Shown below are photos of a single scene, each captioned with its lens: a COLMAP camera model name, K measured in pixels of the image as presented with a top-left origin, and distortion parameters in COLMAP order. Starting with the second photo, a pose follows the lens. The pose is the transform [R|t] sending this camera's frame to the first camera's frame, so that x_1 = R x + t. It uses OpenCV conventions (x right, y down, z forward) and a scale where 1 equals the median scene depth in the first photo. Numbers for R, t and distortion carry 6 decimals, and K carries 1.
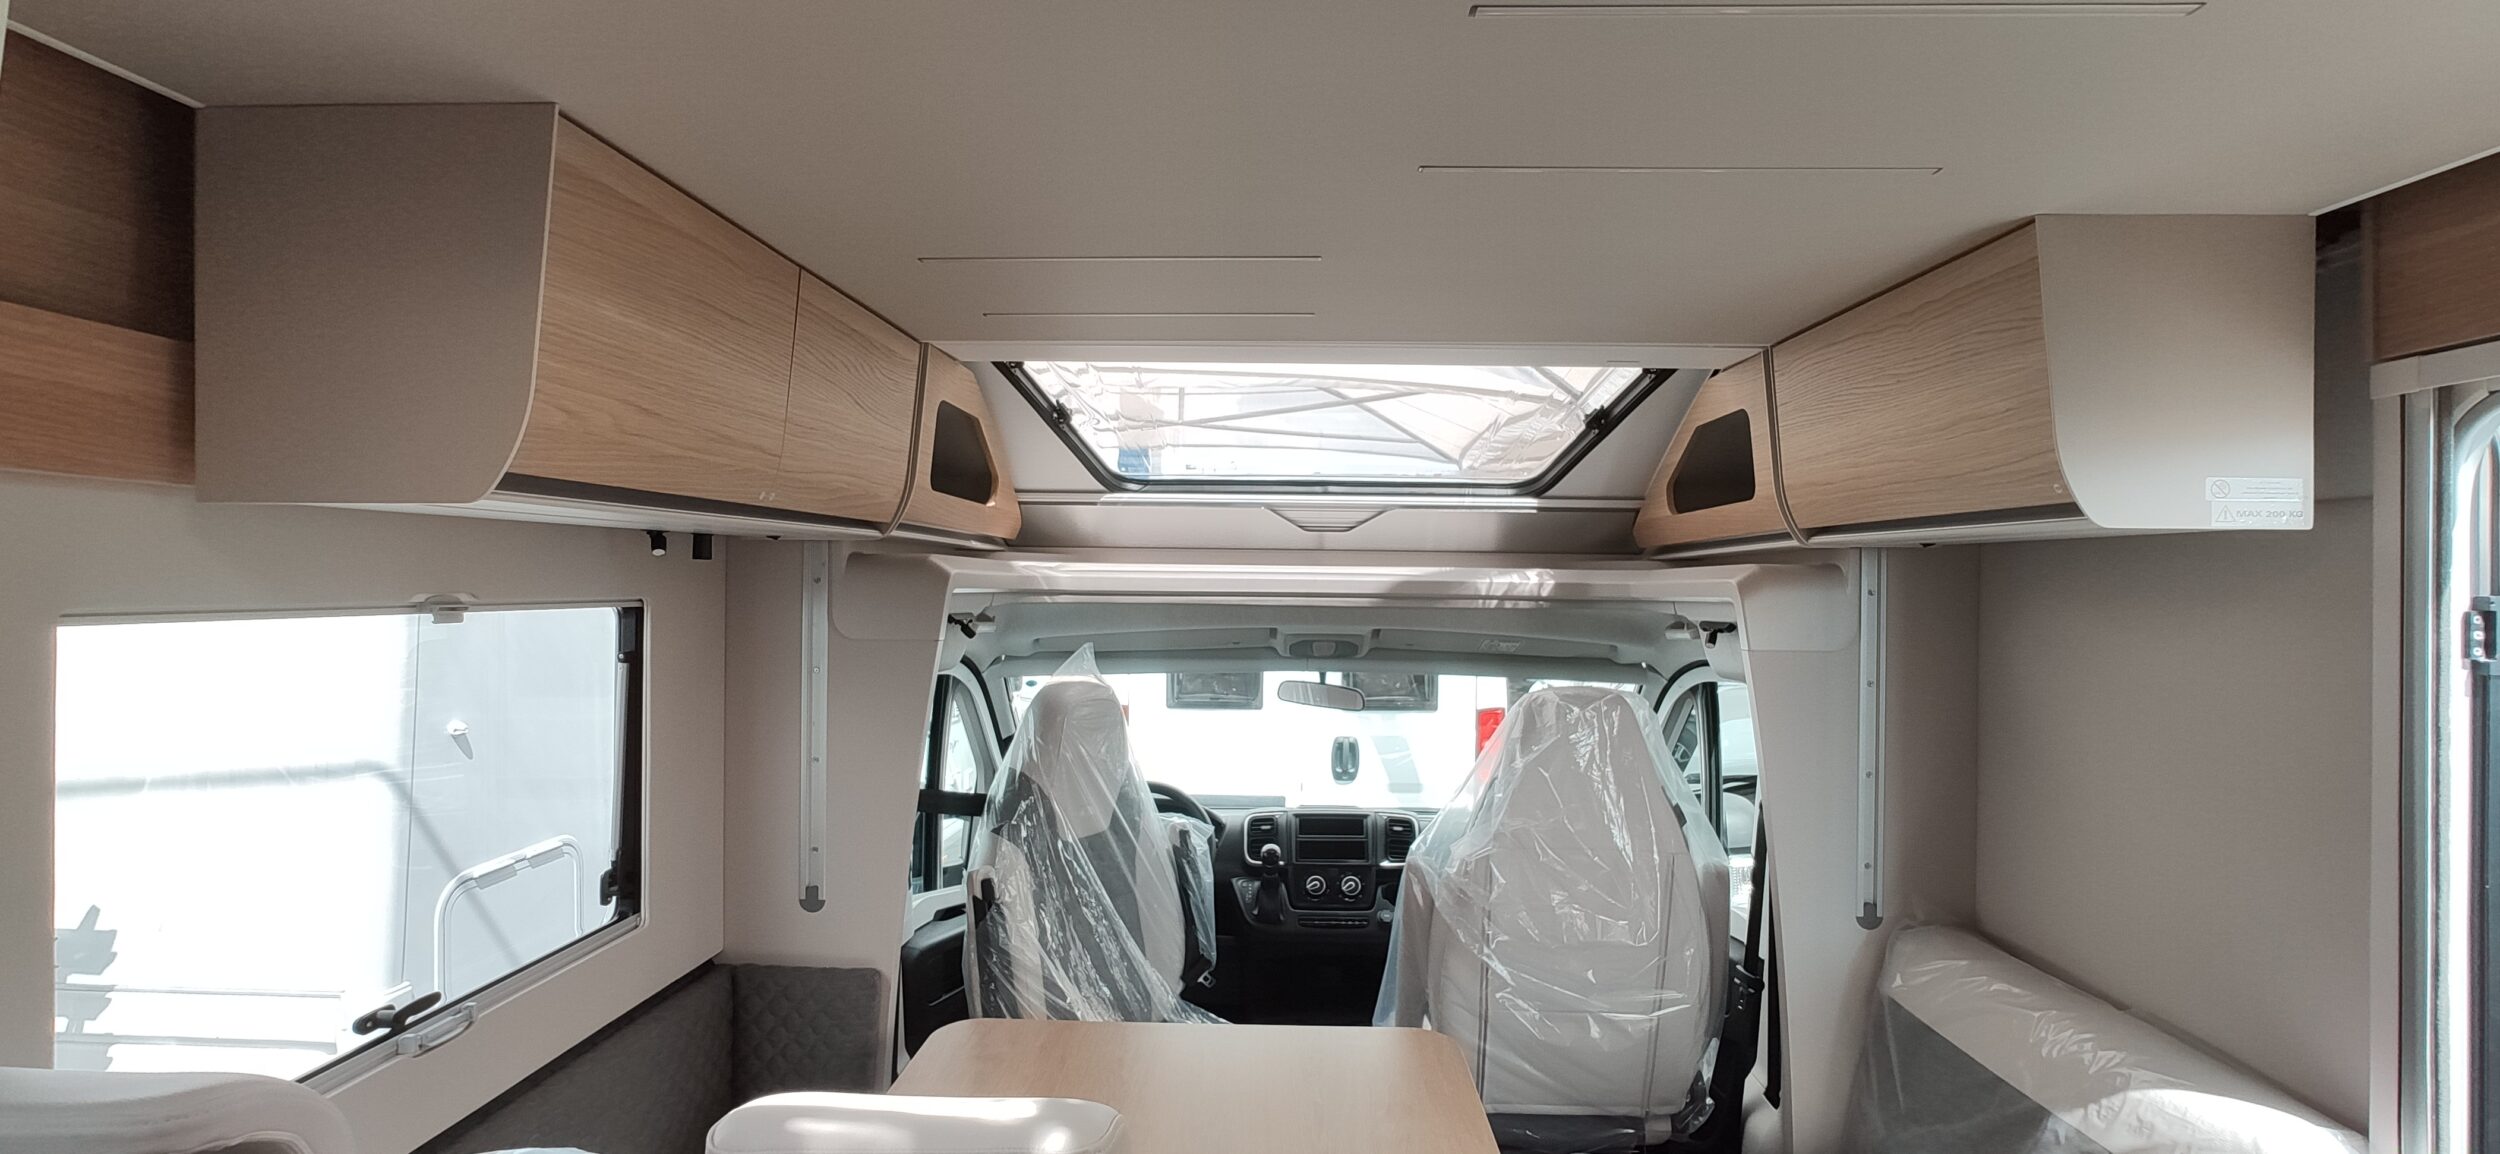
lens RADIAL K [[1079.5, 0, 1250.0], [0, 1079.5, 577.0], [0, 0, 1]] dist [-0.036902, 0.020367]
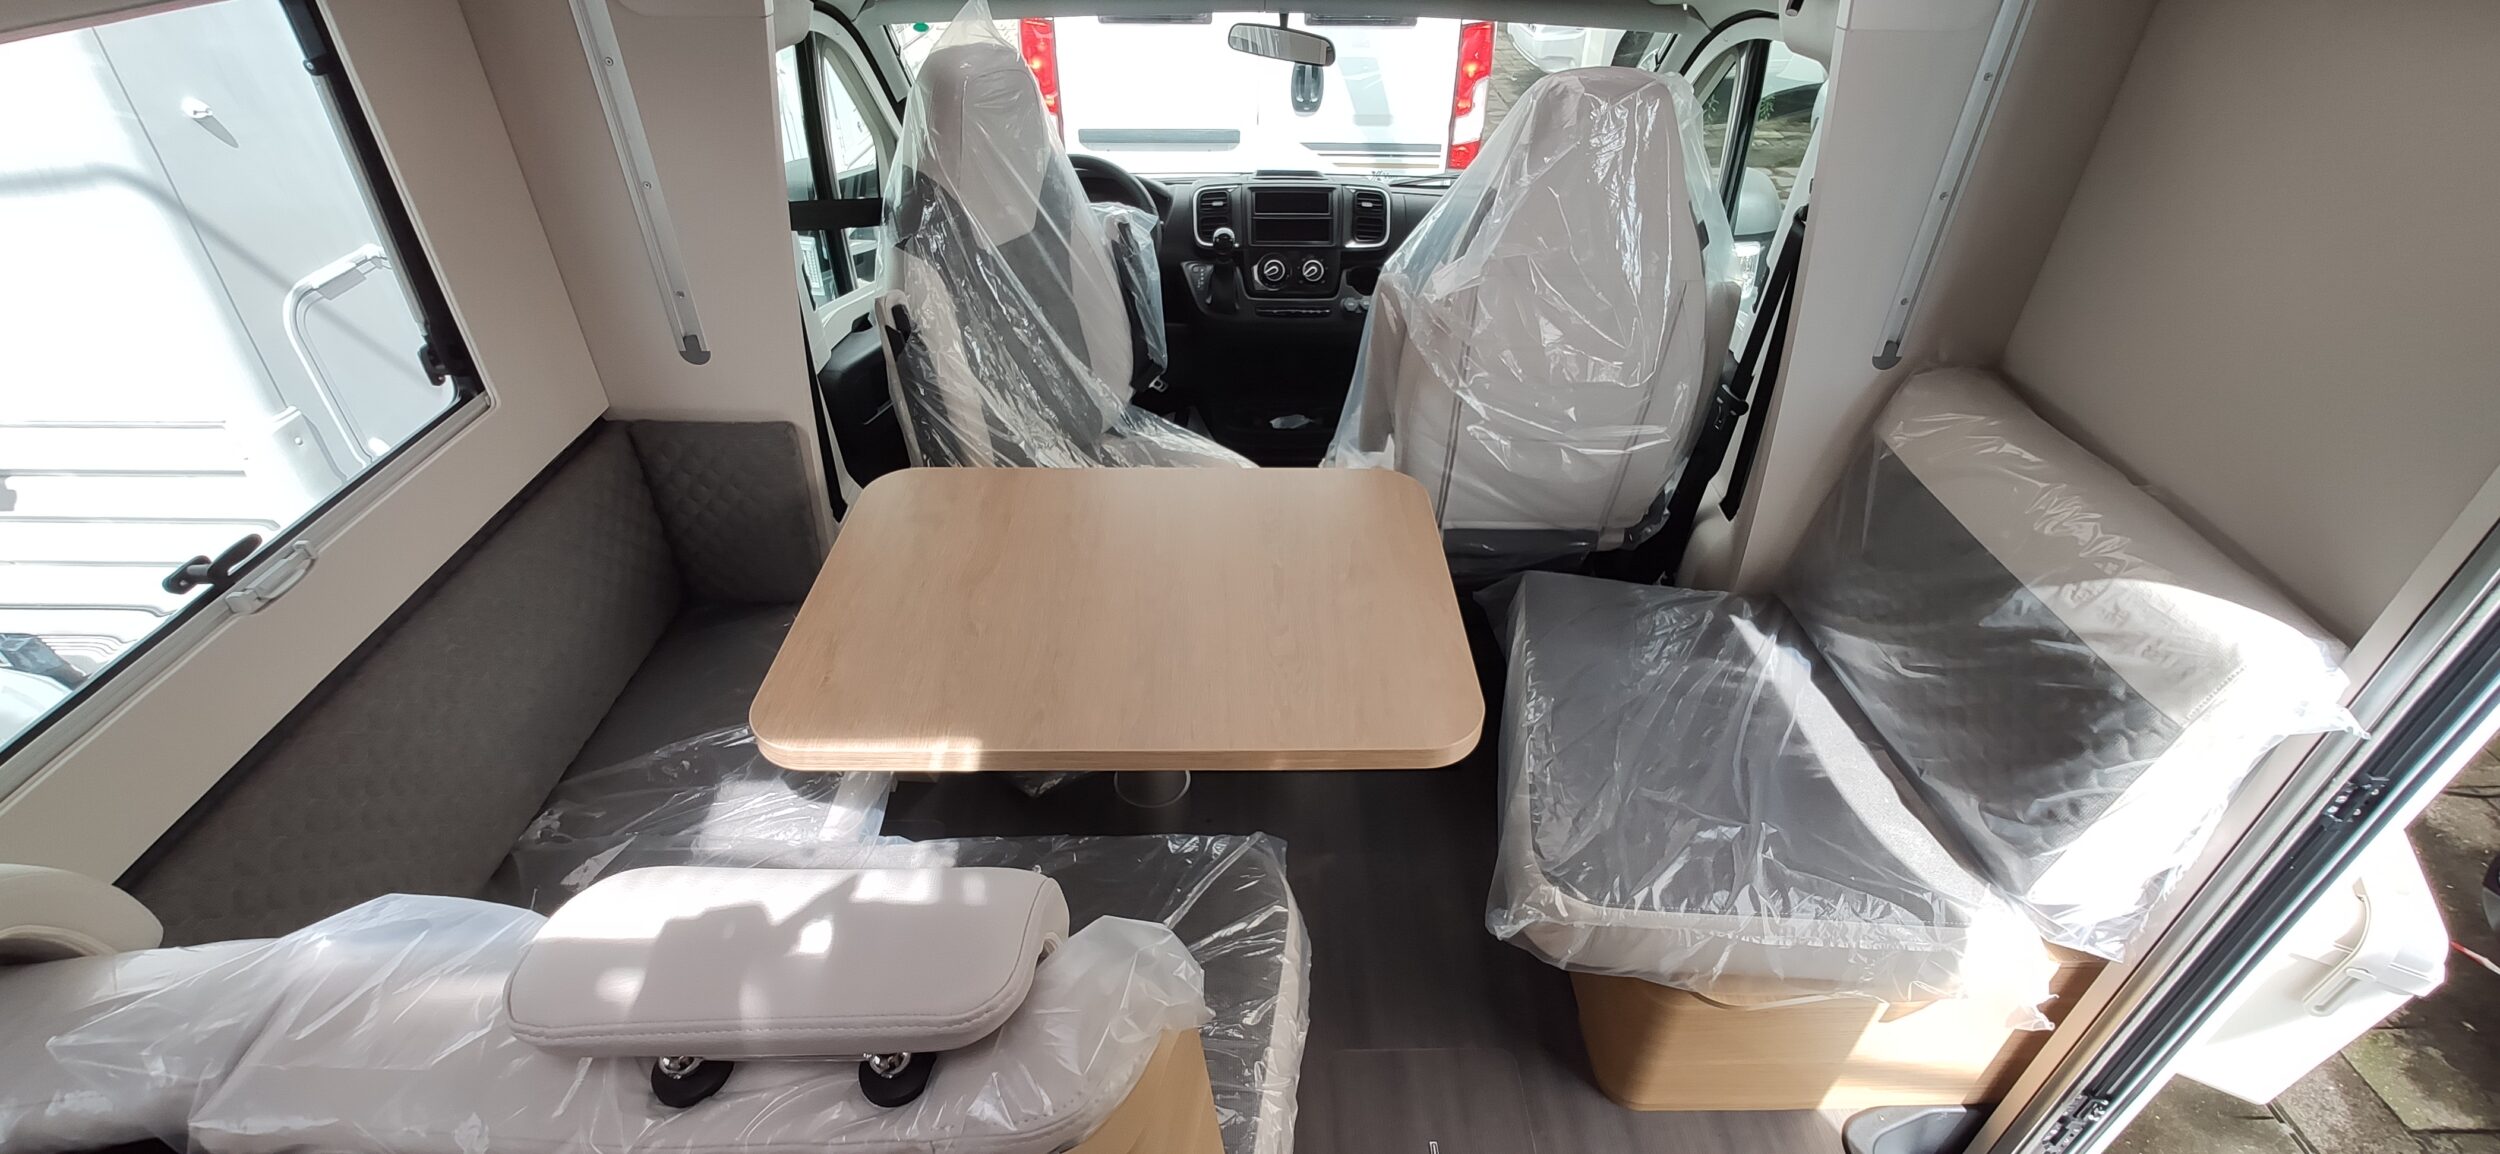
lens RADIAL K [[1082.8, 0, 1260.2], [0, 1082.8, 564.1], [0, 0, 1]] dist [-0.033825, 0.018796]
pose [[0.998716, -0.030837, 0.040198, 0.006468], [0.001679, 0.813147, 0.582056, -0.053920], [-0.050635, -0.581241, 0.812155, 0.149145]]
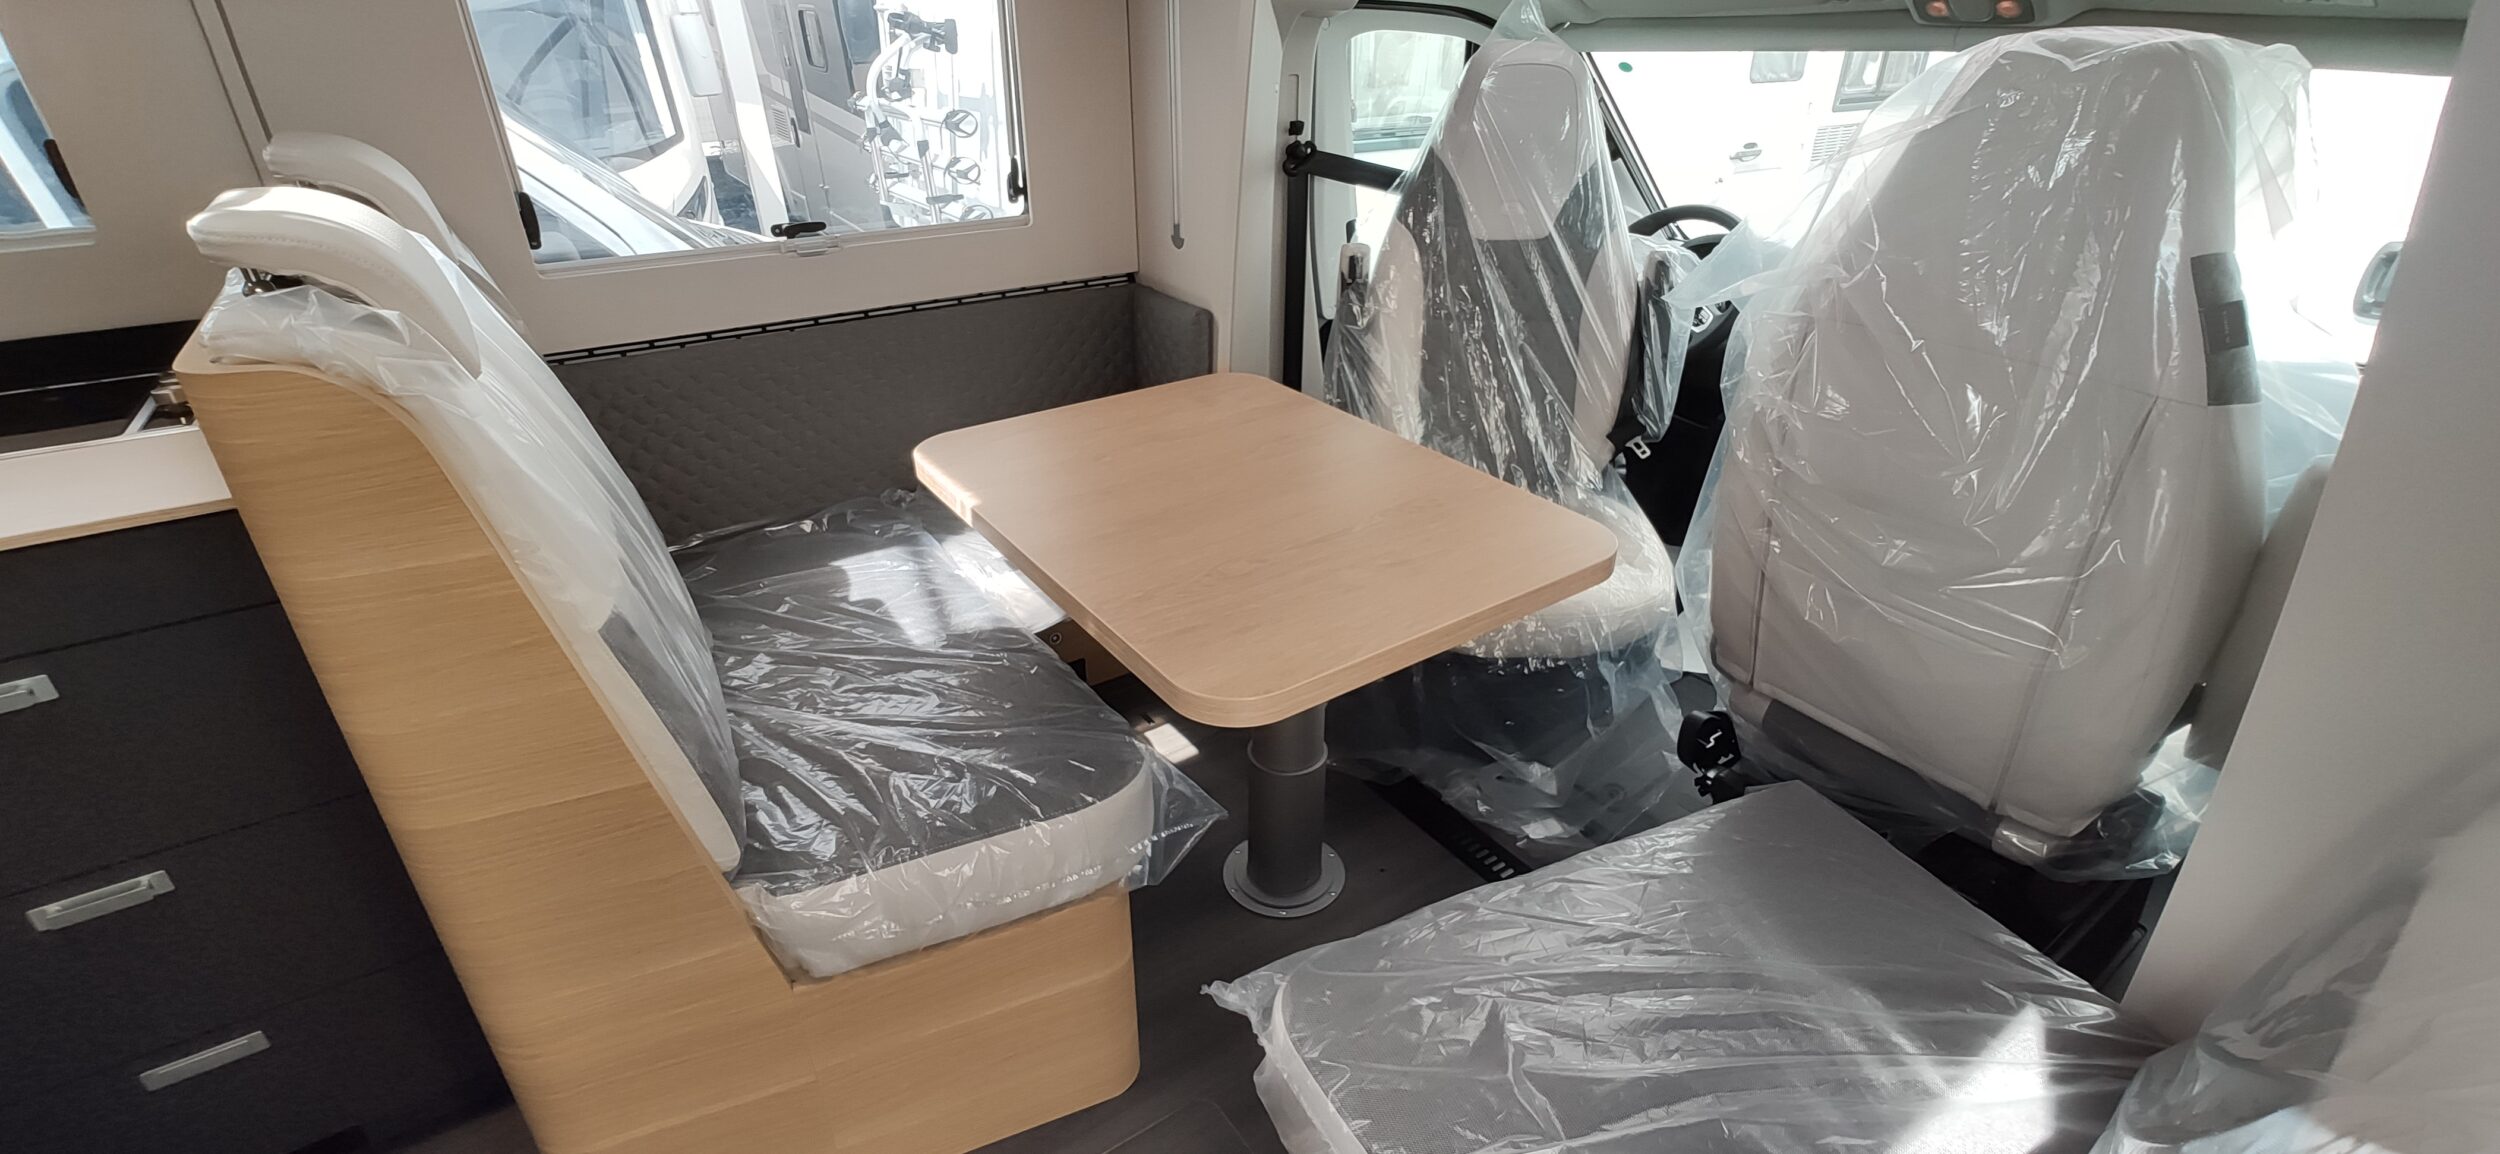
lens RADIAL K [[1079.5, 0, 1250.0], [0, 1079.5, 577.0], [0, 0, 1]] dist [-0.036902, 0.020367]
pose [[0.616162, 0.358367, -0.701368, 0.427648], [0.000703, 0.890241, 0.455490, 0.101491], [0.787619, -0.281148, 0.548280, 0.331903]]
